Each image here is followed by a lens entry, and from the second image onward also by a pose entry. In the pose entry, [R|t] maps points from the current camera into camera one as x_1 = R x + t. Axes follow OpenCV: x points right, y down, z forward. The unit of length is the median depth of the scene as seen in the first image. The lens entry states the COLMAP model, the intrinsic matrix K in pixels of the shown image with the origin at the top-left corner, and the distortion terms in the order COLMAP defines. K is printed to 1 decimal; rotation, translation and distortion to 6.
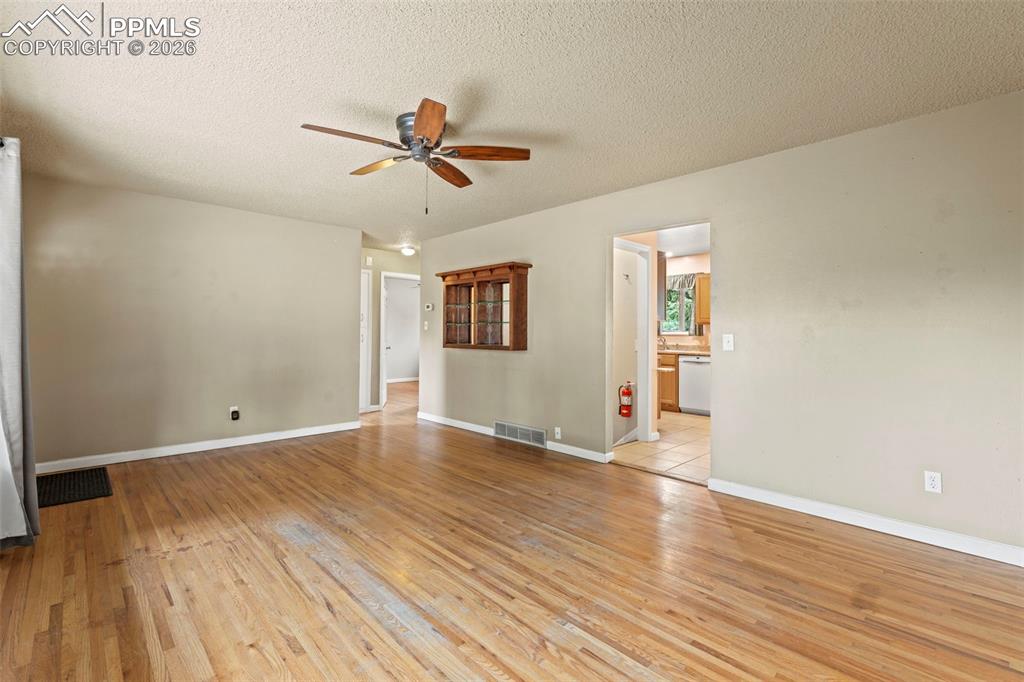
lens RADIAL K [[454.7, 0, 511.8], [0, 454.7, 326.0], [0, 0, 1]] dist [-0.003990, 0.000044]
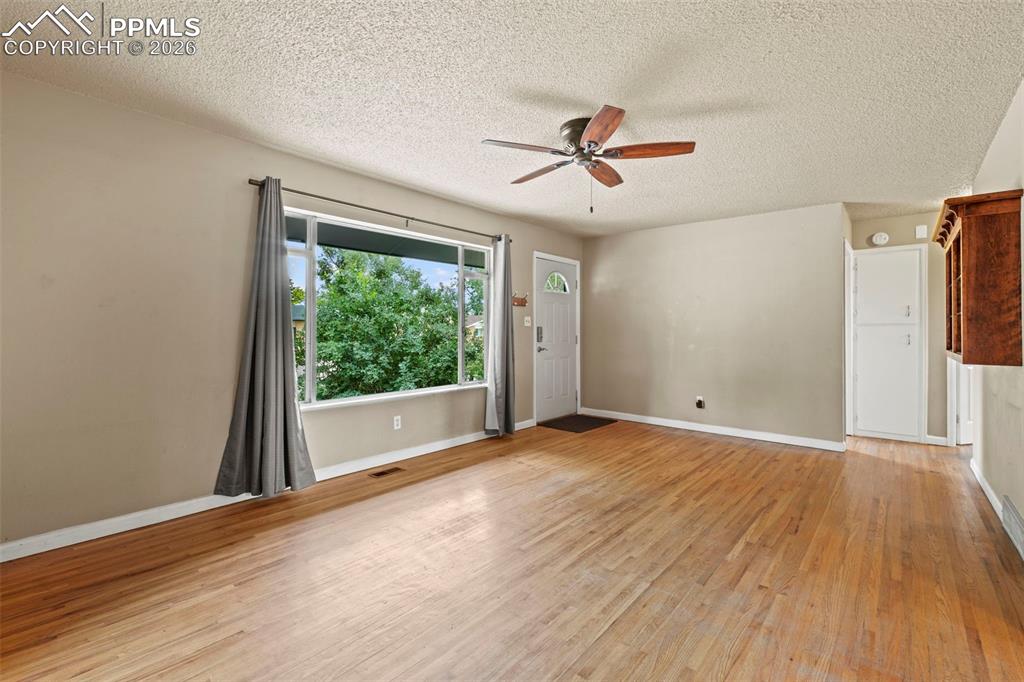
lens RADIAL K [[454.7, 0, 513.6], [0, 454.7, 324.2], [0, 0, 1]] dist [-0.003990, 0.000044]
pose [[0.100883, -0.020599, -0.994685, 0.798947], [0.012195, 0.999736, -0.019466, 0.022445], [0.994824, -0.010166, 0.101107, 0.714932]]
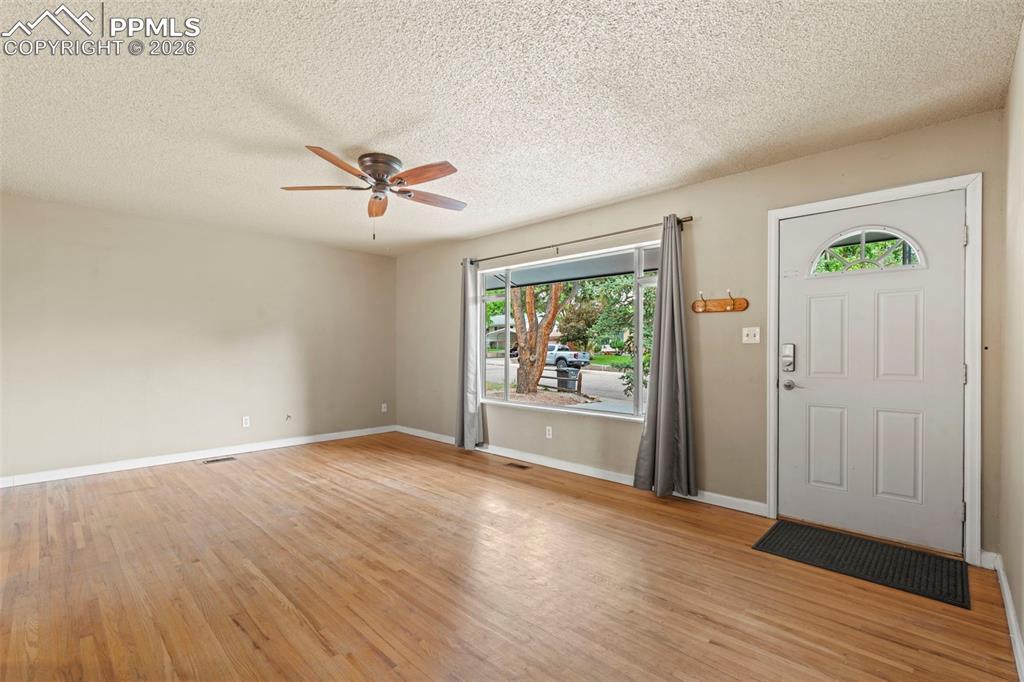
lens RADIAL K [[454.7, 0, 518.8], [0, 454.7, 360.5], [0, 0, 1]] dist [-0.003990, 0.000044]
pose [[-0.998746, -0.009541, -0.049147, -0.485088], [-0.009828, 0.999936, 0.005587, 0.036308], [0.049091, 0.006063, -0.998776, 2.102380]]
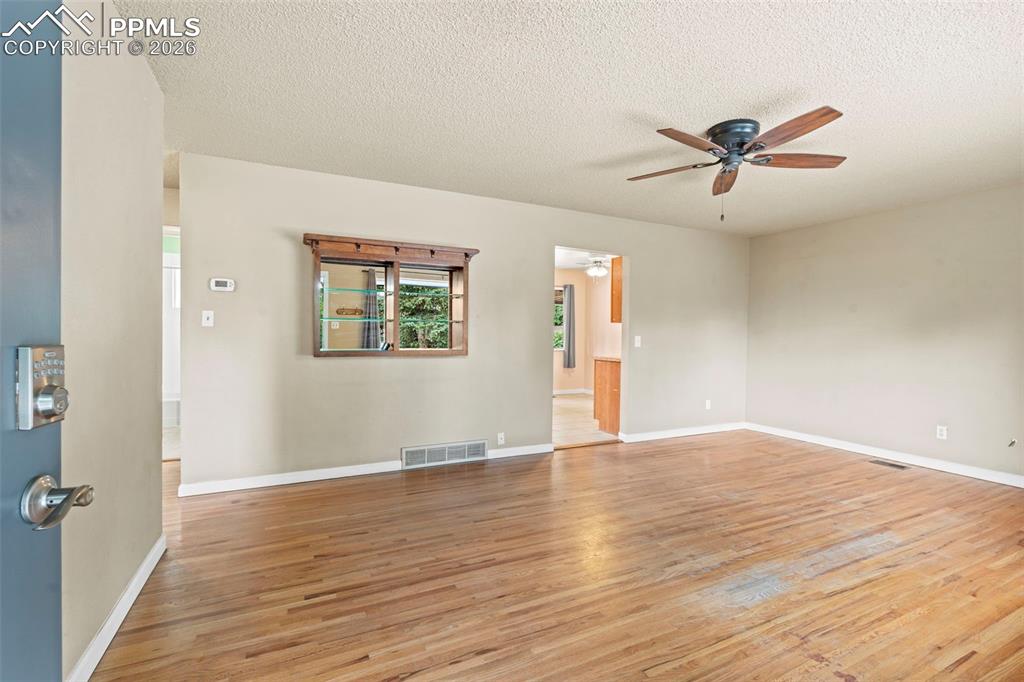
lens RADIAL K [[454.7, 0, 507.4], [0, 454.7, 342.5], [0, 0, 1]] dist [-0.003990, 0.000044]
pose [[0.320738, -0.020090, 0.946955, -1.295280], [-0.024399, 0.999268, 0.029464, 0.006770], [-0.946854, -0.032555, 0.320013, 1.112454]]
